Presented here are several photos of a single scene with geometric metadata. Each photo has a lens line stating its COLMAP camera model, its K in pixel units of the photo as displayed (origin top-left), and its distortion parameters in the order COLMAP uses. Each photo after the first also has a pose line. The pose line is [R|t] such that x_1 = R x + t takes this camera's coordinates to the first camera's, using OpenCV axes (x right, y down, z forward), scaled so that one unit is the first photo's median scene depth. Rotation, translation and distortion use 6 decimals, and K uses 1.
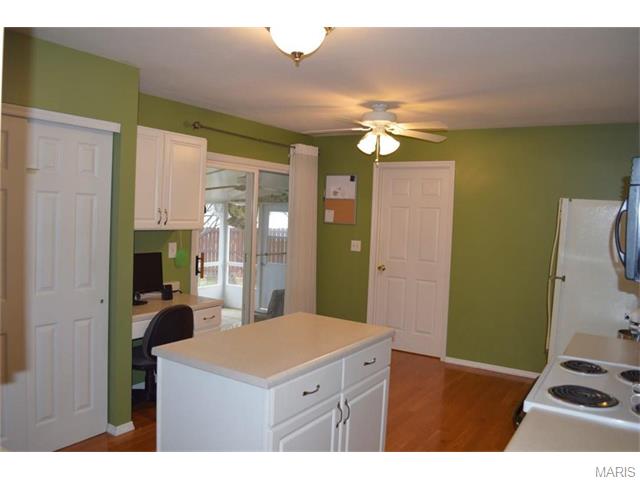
lens RADIAL K [[506.6, 0, 321.1], [0, 506.6, 240.0], [0, 0, 1]] dist [-0.081949, 0.011003]
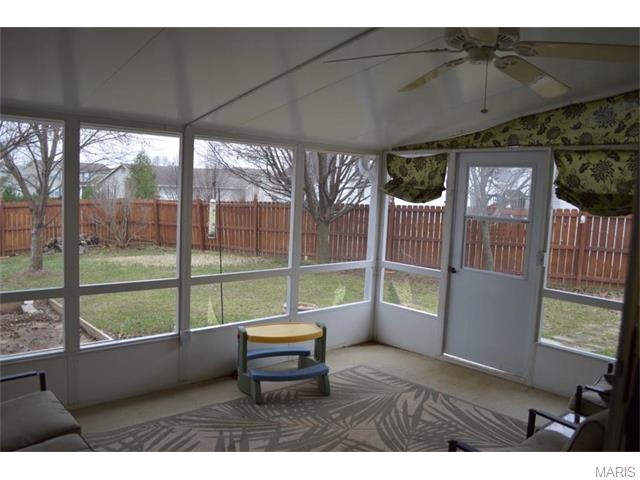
lens RADIAL K [[506.6, 0, 320.0], [0, 506.6, 241.0], [0, 0, 1]] dist [-0.081949, 0.011003]
pose [[0.962190, 0.027474, -0.270989, -0.103543], [-0.016874, 0.999001, 0.041370, -0.000605], [0.271855, -0.035234, 0.961693, 0.454302]]
